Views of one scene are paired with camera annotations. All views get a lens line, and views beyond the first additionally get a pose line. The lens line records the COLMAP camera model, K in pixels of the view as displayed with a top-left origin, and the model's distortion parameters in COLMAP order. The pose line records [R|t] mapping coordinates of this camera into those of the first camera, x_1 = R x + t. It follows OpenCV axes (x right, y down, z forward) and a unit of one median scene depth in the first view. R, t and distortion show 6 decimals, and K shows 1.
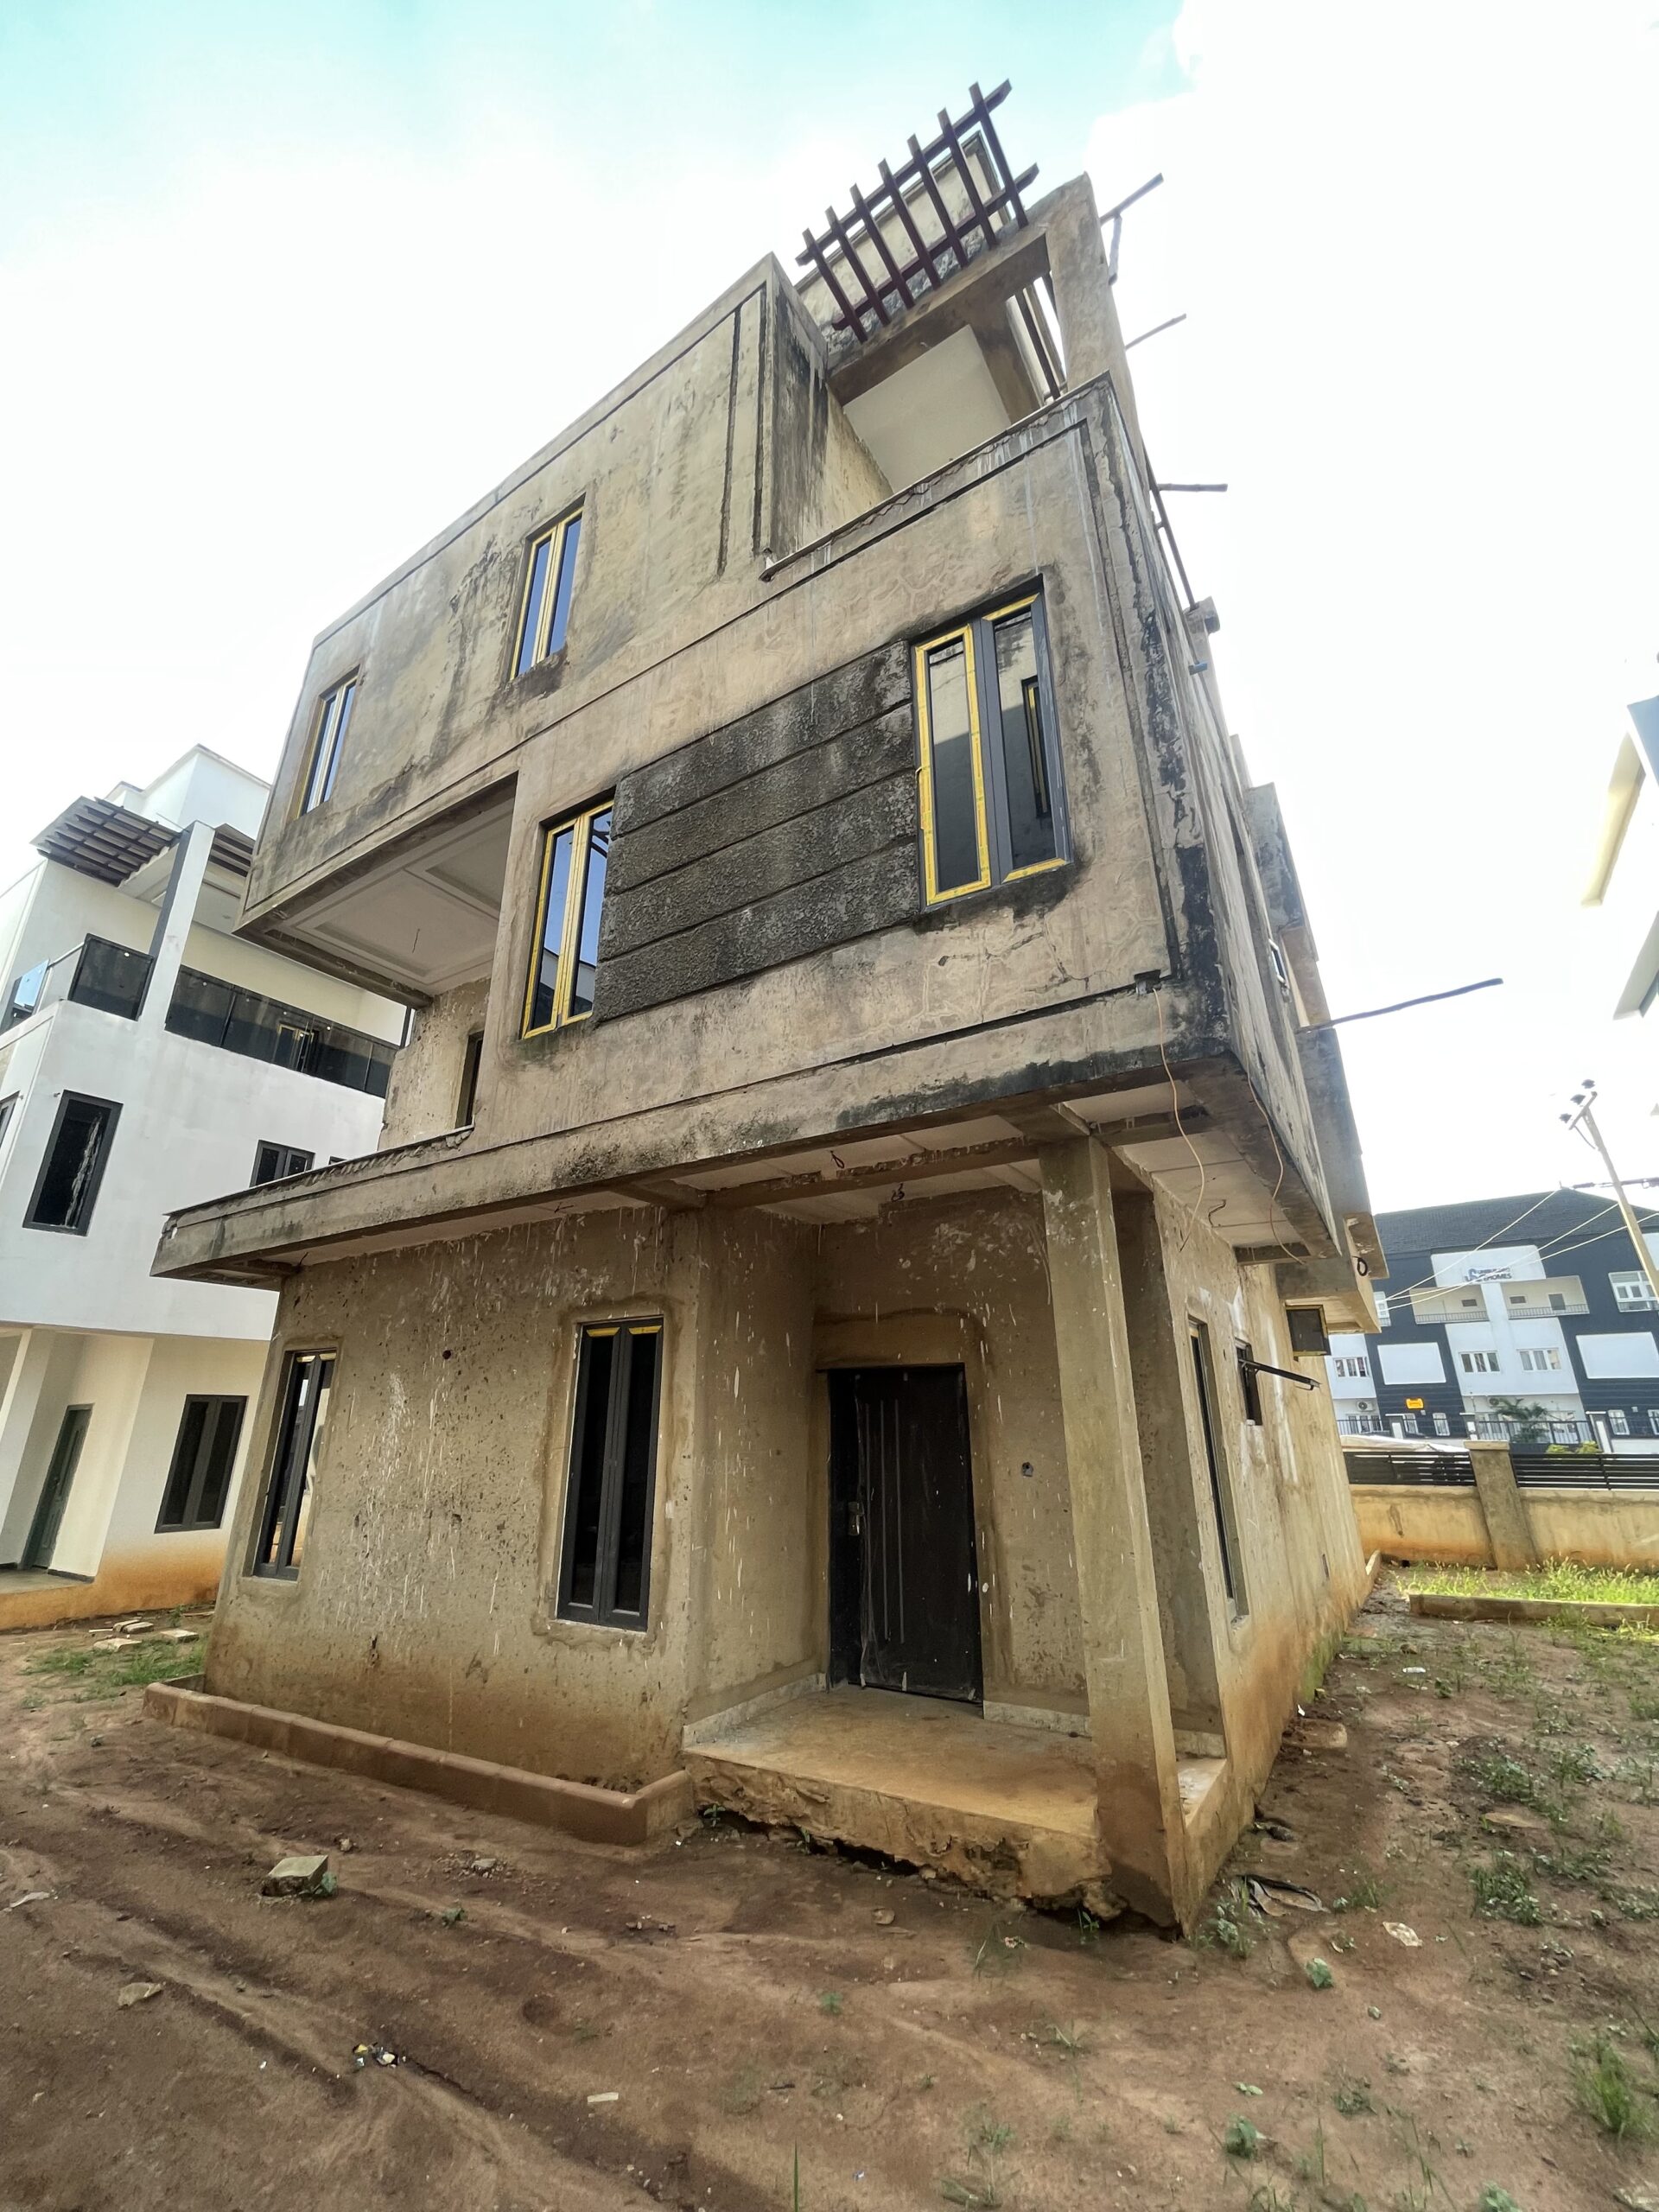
lens RADIAL K [[892.1, 0, 829.5], [0, 892.1, 1106.0], [0, 0, 1]] dist [0.000587, -0.000545]
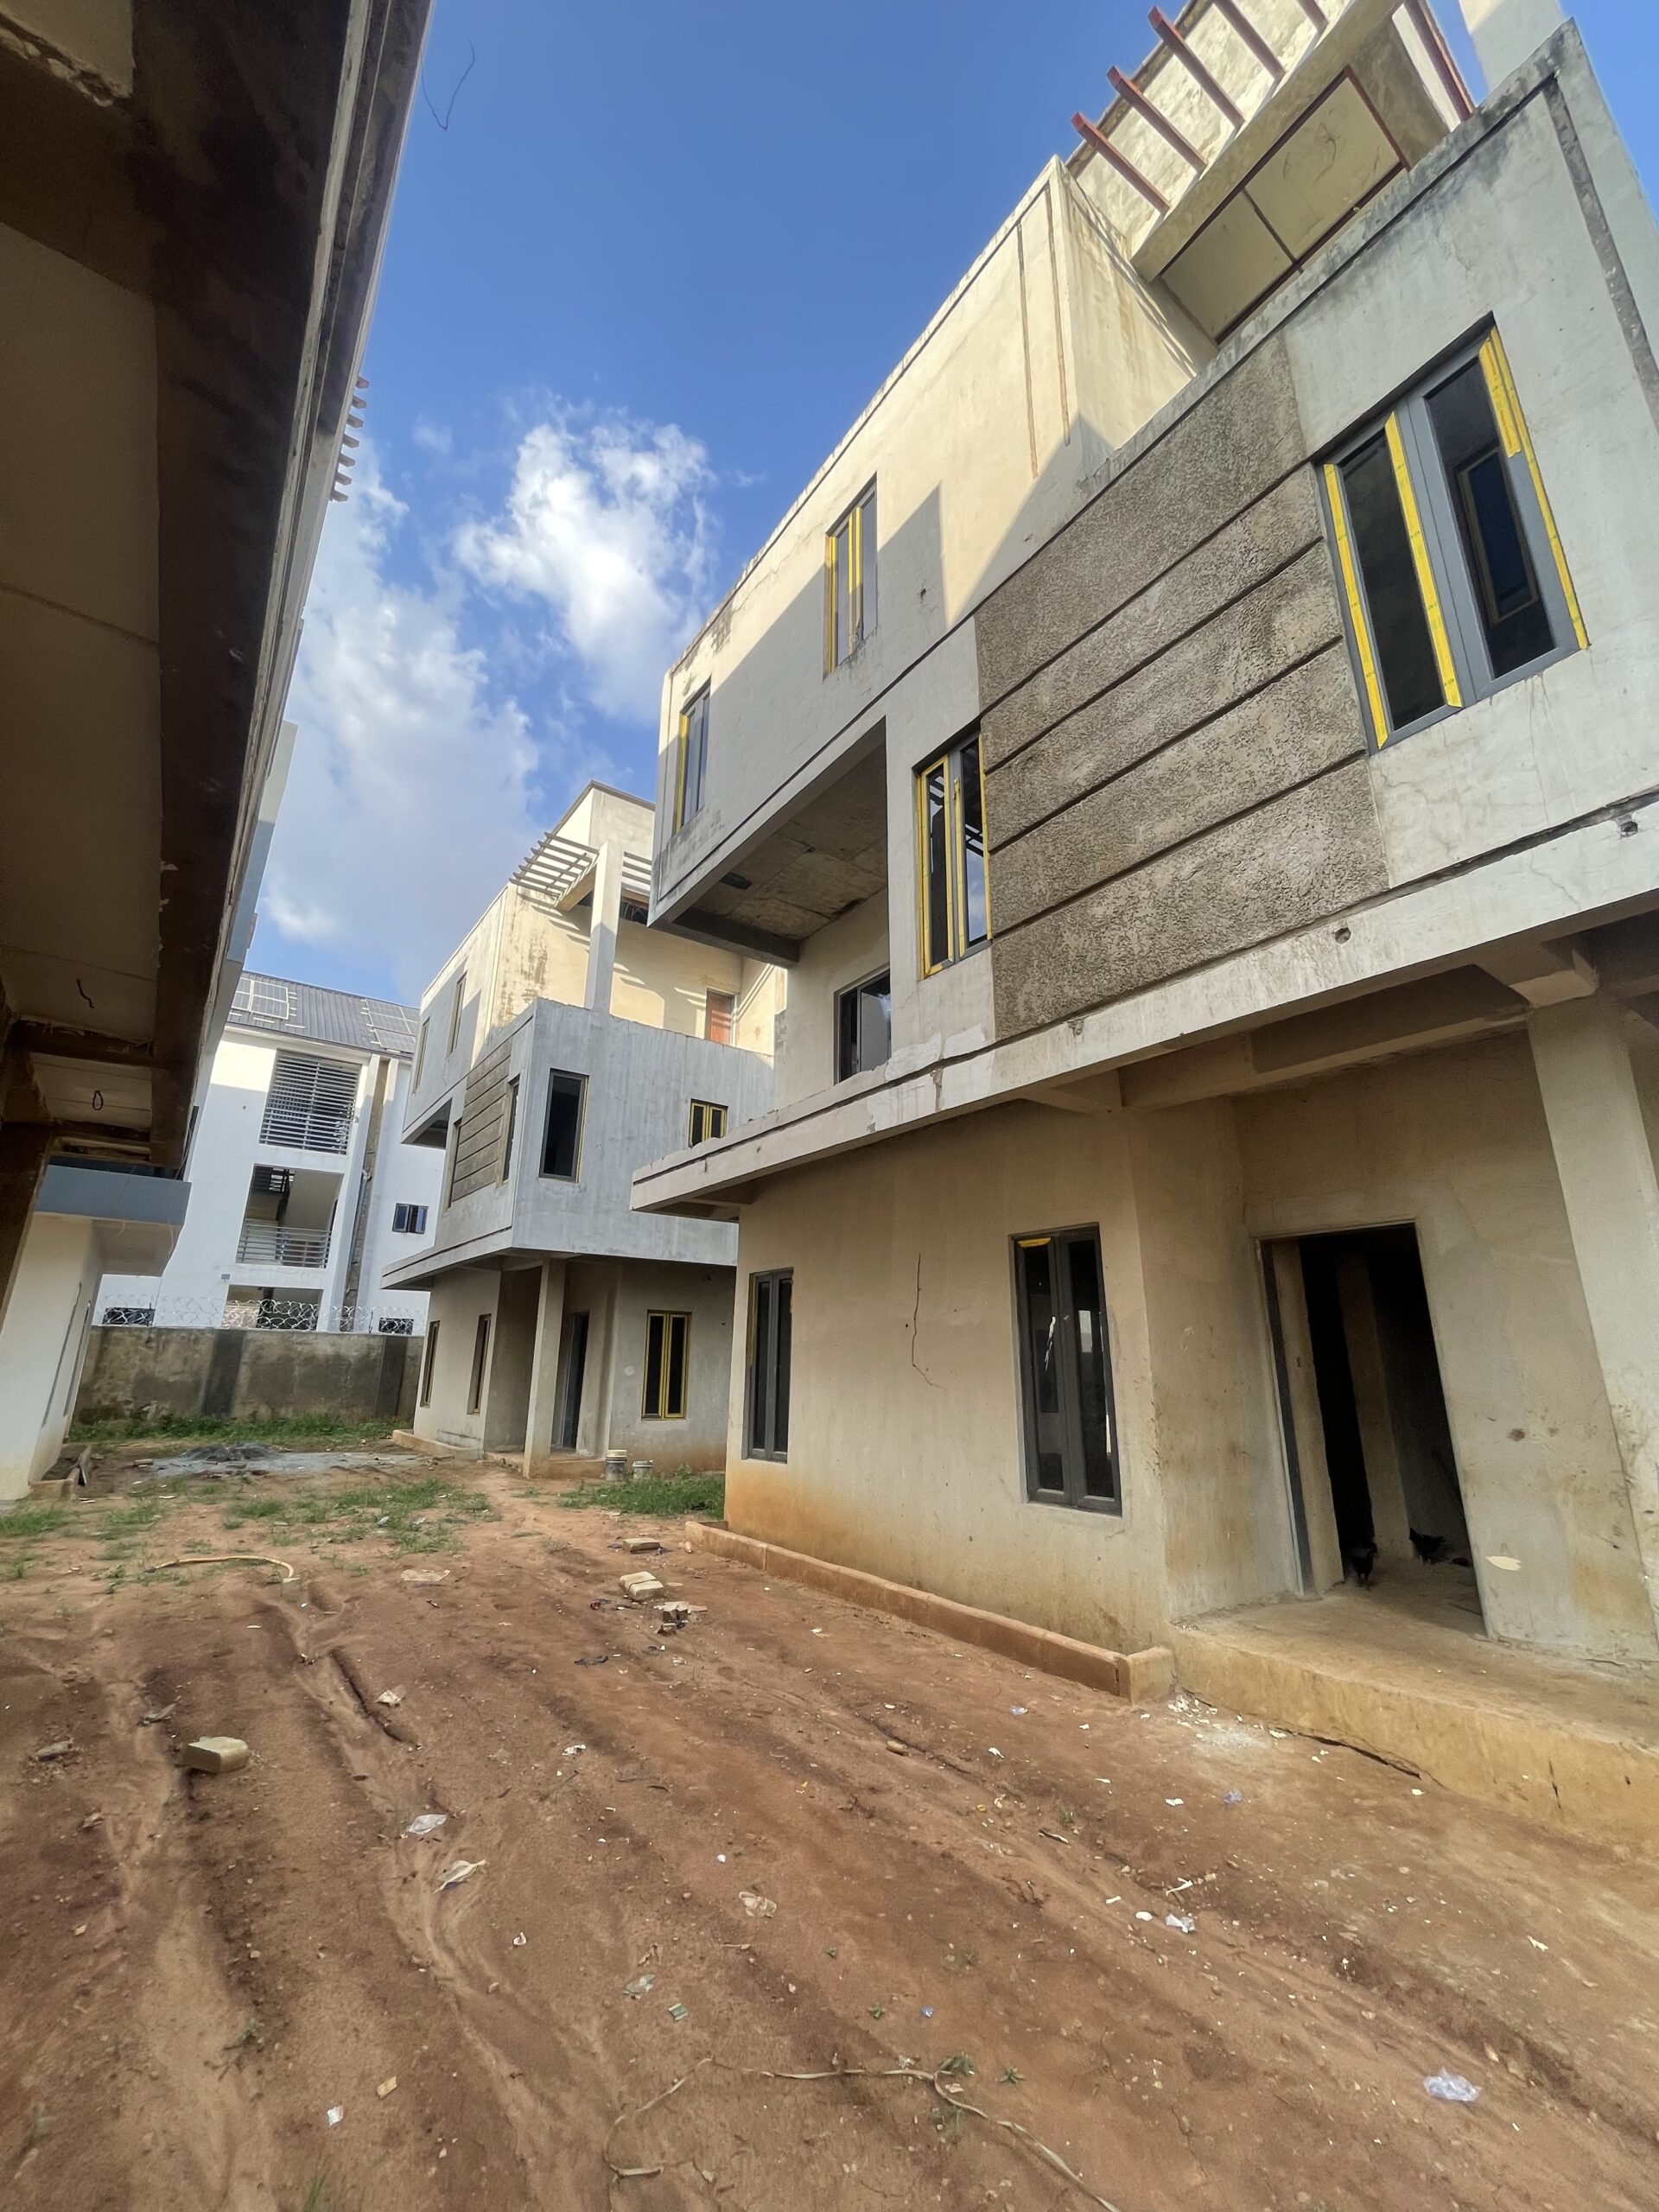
lens RADIAL K [[892.1, 0, 829.5], [0, 892.1, 1106.0], [0, 0, 1]] dist [0.000587, -0.000545]
pose [[-0.928648, 0.097479, 0.357927, -1.307496], [-0.138479, 0.804018, -0.578255, 0.618881], [-0.344147, -0.586560, -0.733151, 1.523224]]
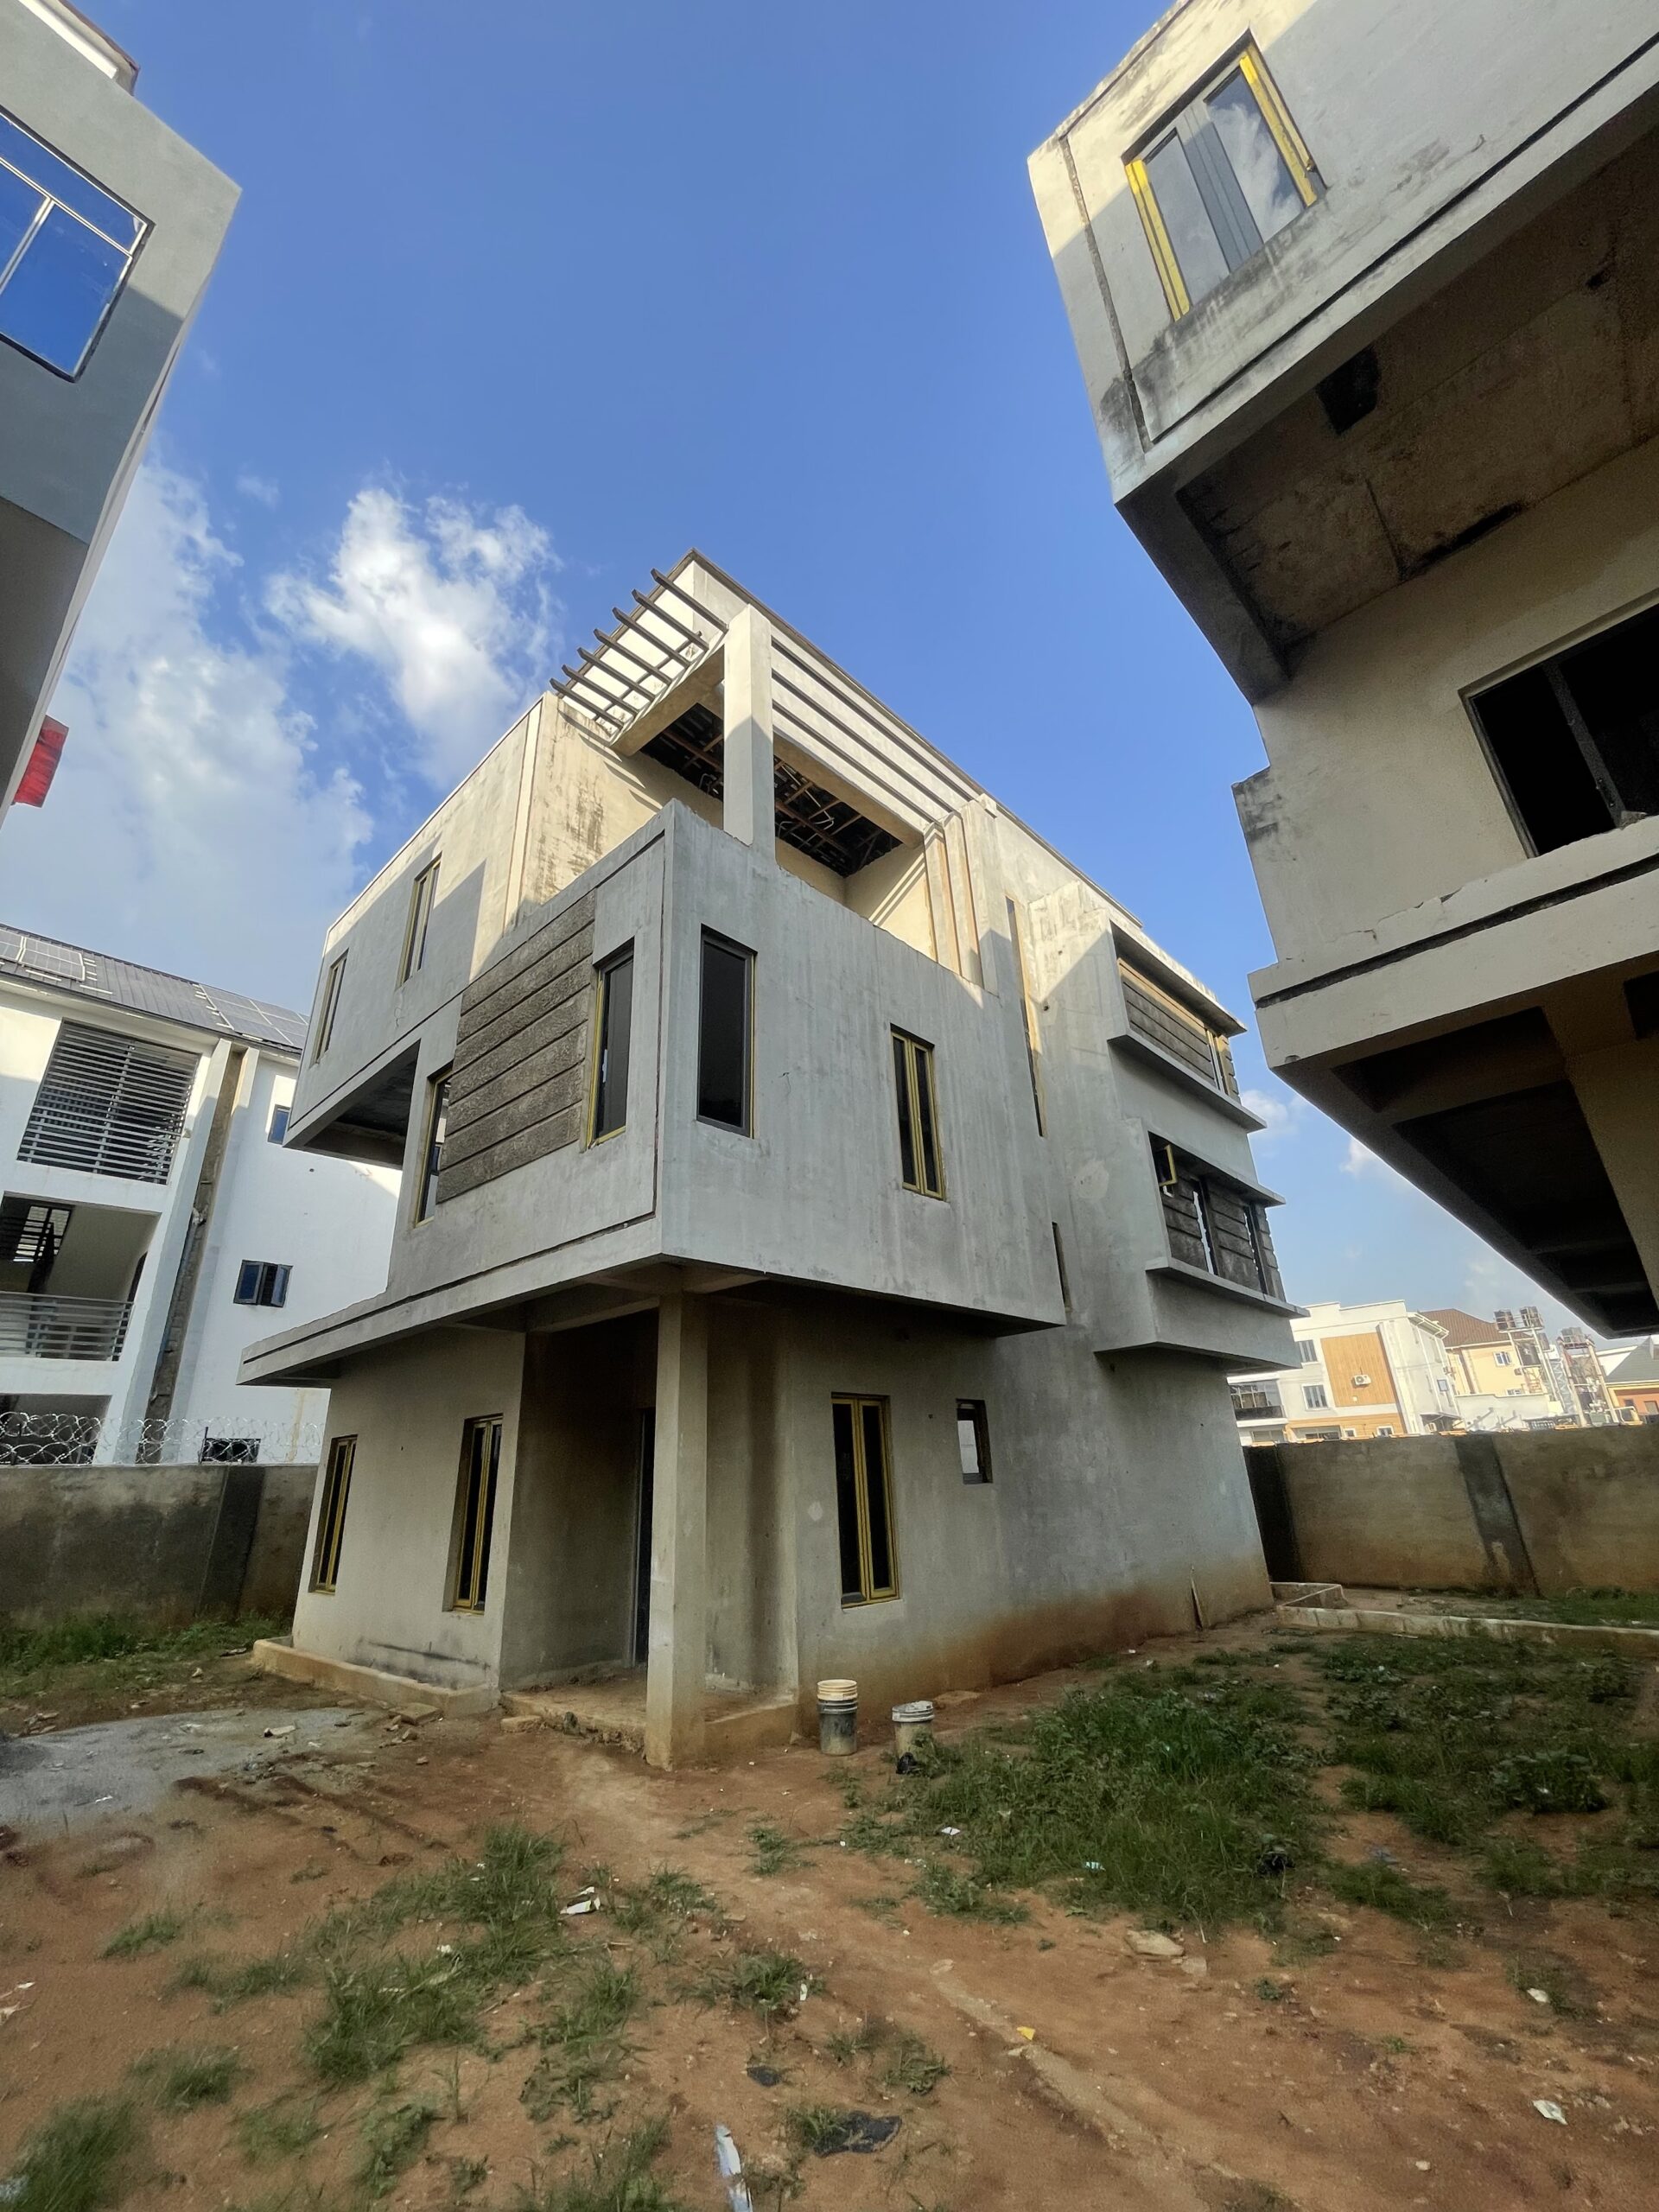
lens RADIAL K [[892.1, 0, 829.5], [0, 892.1, 1106.0], [0, 0, 1]] dist [0.000587, -0.000545]
pose [[-0.978771, 0.113879, 0.170409, 0.068816], [-0.032713, 0.733977, -0.678386, 0.248099], [-0.202330, -0.669559, -0.714670, 0.657307]]
